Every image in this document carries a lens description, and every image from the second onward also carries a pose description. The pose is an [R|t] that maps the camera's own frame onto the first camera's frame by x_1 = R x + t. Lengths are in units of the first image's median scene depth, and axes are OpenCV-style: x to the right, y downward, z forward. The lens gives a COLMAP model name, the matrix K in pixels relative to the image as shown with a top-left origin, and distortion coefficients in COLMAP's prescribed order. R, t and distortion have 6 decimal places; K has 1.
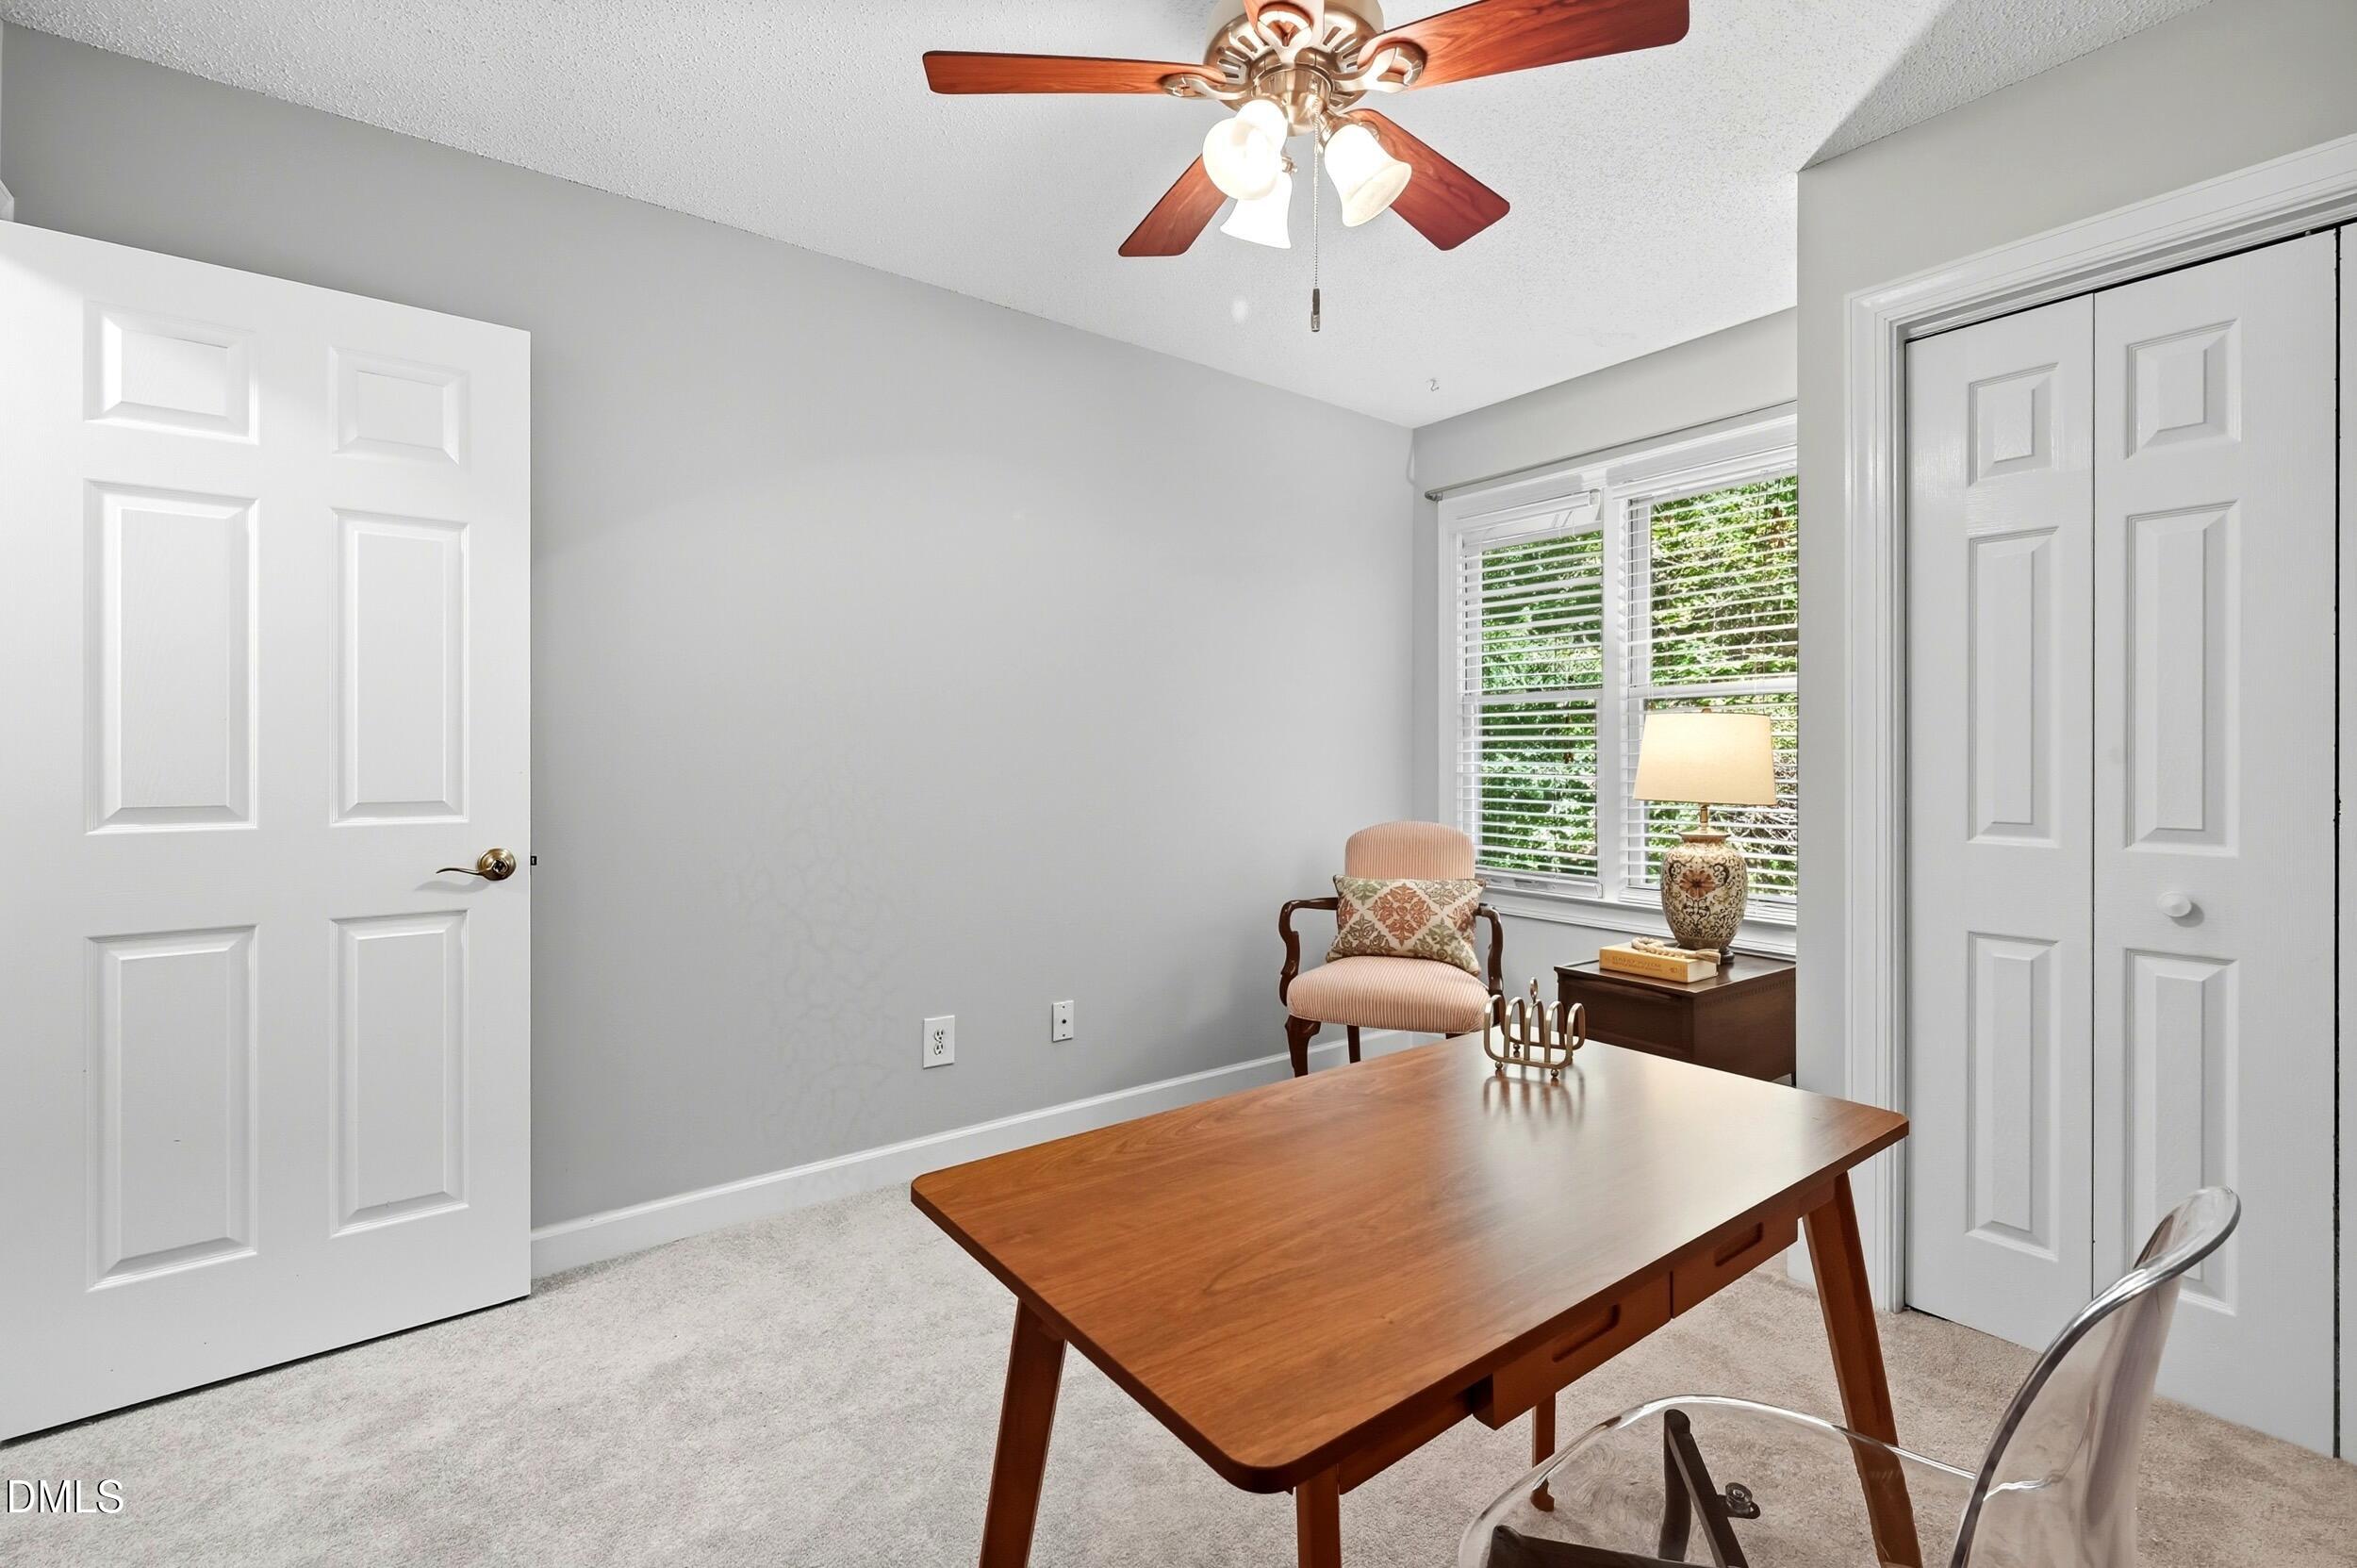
lens RADIAL K [[1029.7, 0, 1183.2], [0, 1029.7, 764.6], [0, 0, 1]] dist [-0.002247, -0.000350]
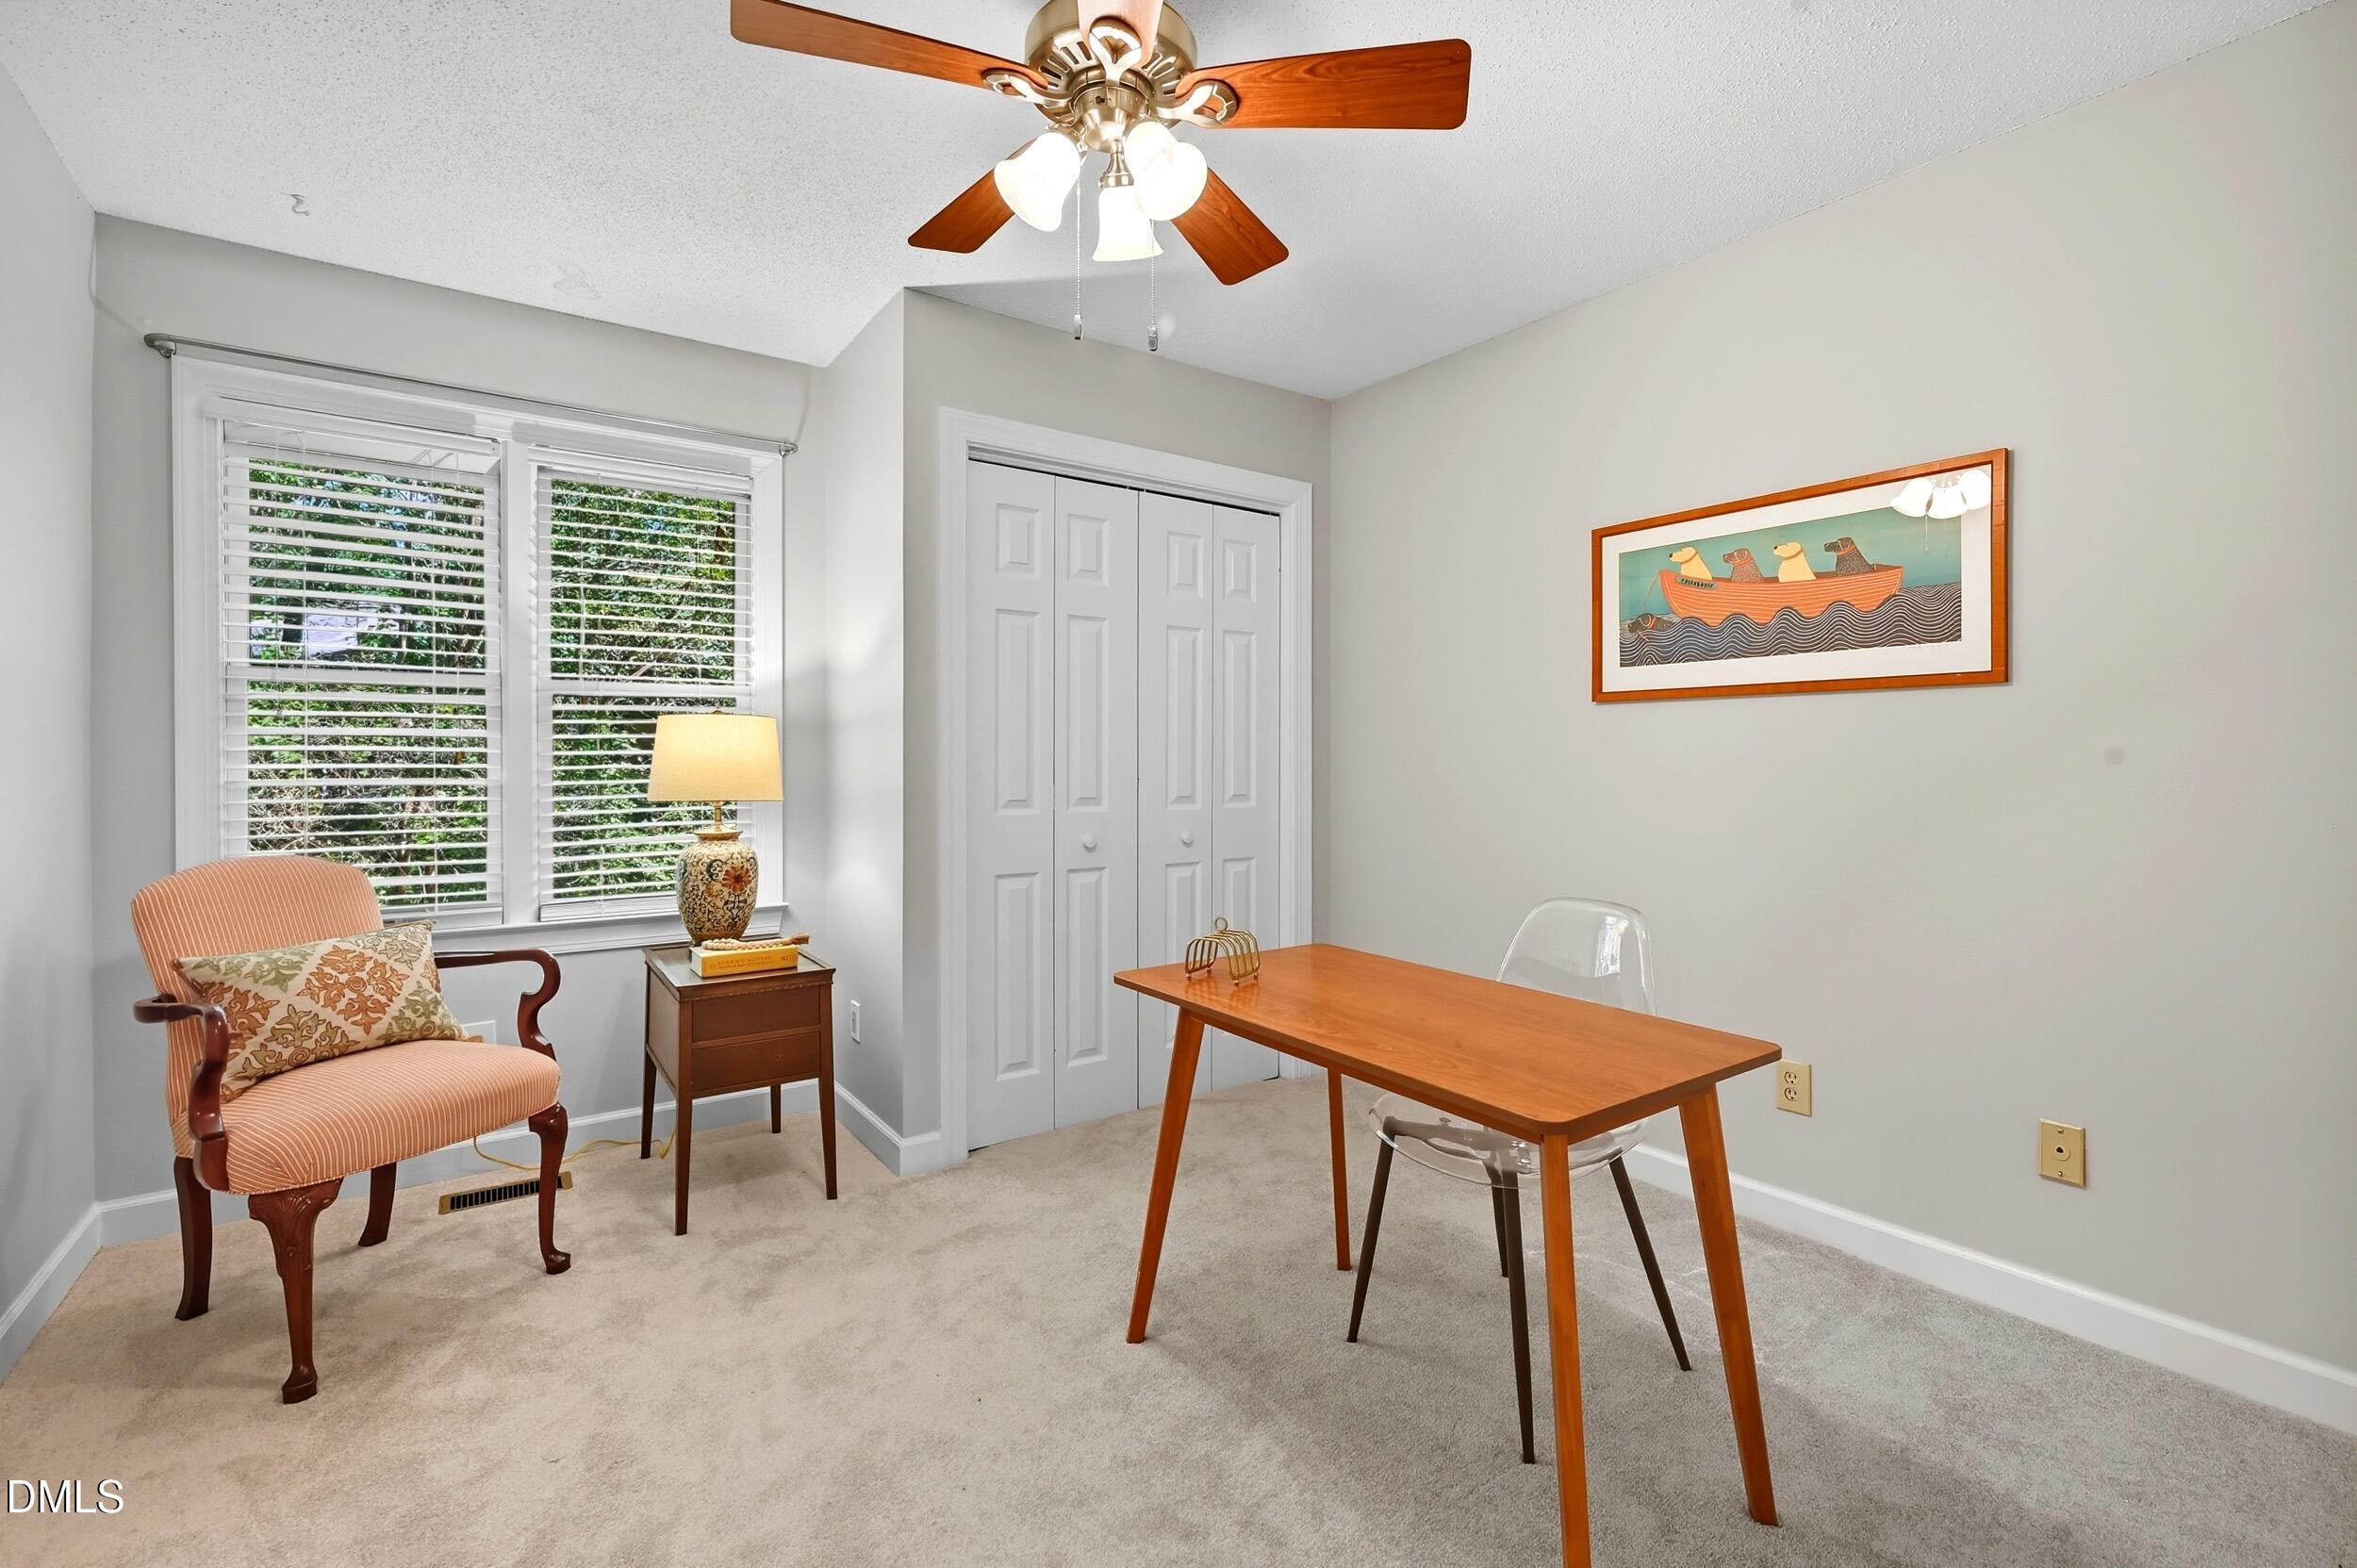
lens RADIAL K [[1029.7, 0, 1183.9], [0, 1029.7, 770.9], [0, 0, 1]] dist [-0.002247, -0.000350]
pose [[0.027901, -0.010208, 0.999559, -0.449409], [0.008650, 0.999913, 0.009971, -0.000245], [-0.999573, 0.008368, 0.027987, 0.439421]]
